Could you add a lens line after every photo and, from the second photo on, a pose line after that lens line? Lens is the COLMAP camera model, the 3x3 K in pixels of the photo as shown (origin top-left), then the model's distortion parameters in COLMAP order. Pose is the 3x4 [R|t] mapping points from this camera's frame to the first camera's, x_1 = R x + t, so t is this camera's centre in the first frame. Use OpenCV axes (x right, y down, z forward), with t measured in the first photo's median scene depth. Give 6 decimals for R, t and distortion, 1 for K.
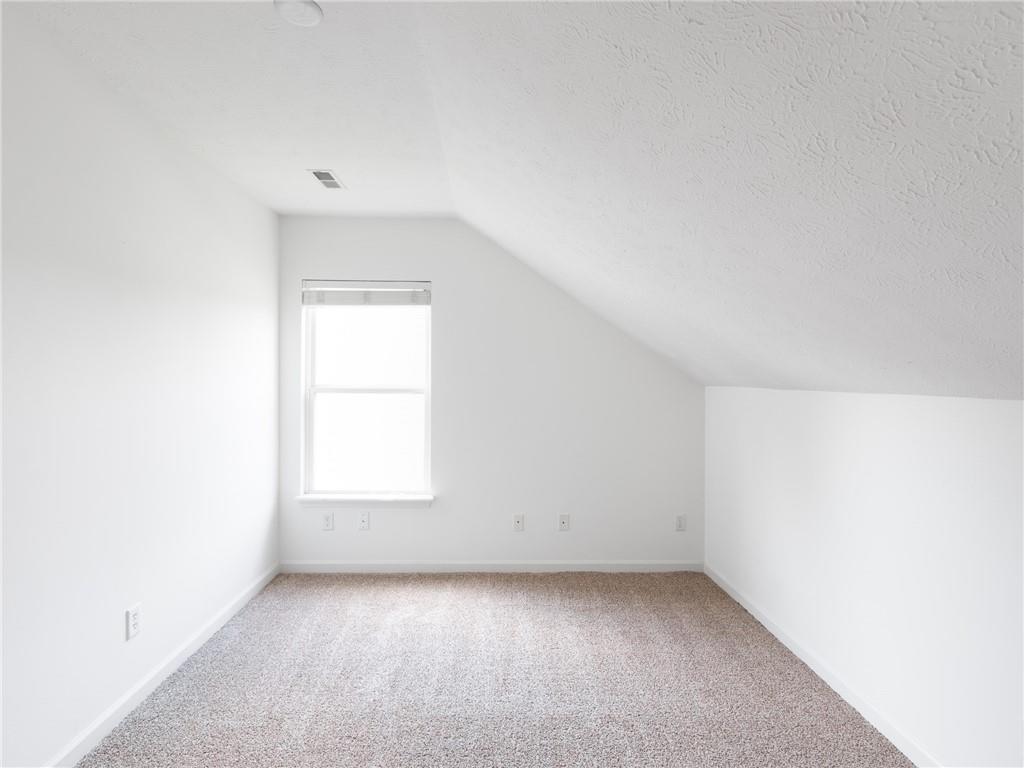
lens RADIAL K [[511.0, 0, 498.2], [0, 511.0, 371.4], [0, 0, 1]] dist [-0.000970, -0.000920]
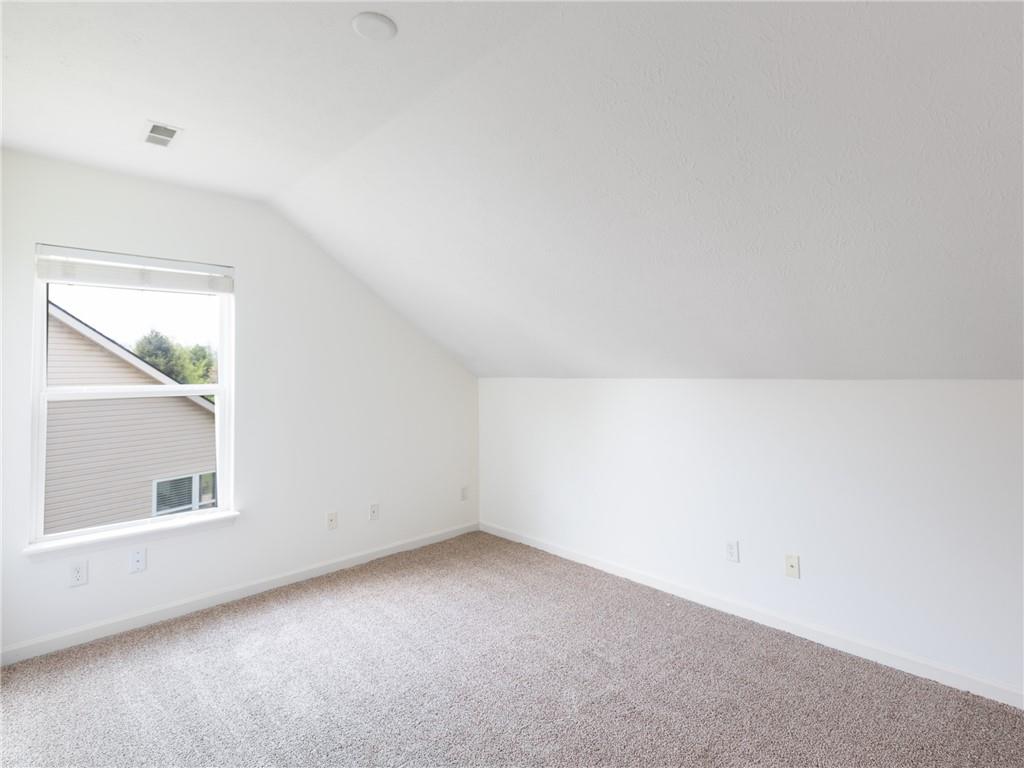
lens RADIAL K [[519.6, 0, 512.0], [0, 519.6, 344.9], [0, 0, 1]] dist [0.000890, -0.000639]
pose [[0.739943, 0.017693, 0.672437, -0.391652], [0.008120, 0.999346, -0.035230, -0.005491], [-0.672621, 0.031529, 0.739315, 0.014137]]
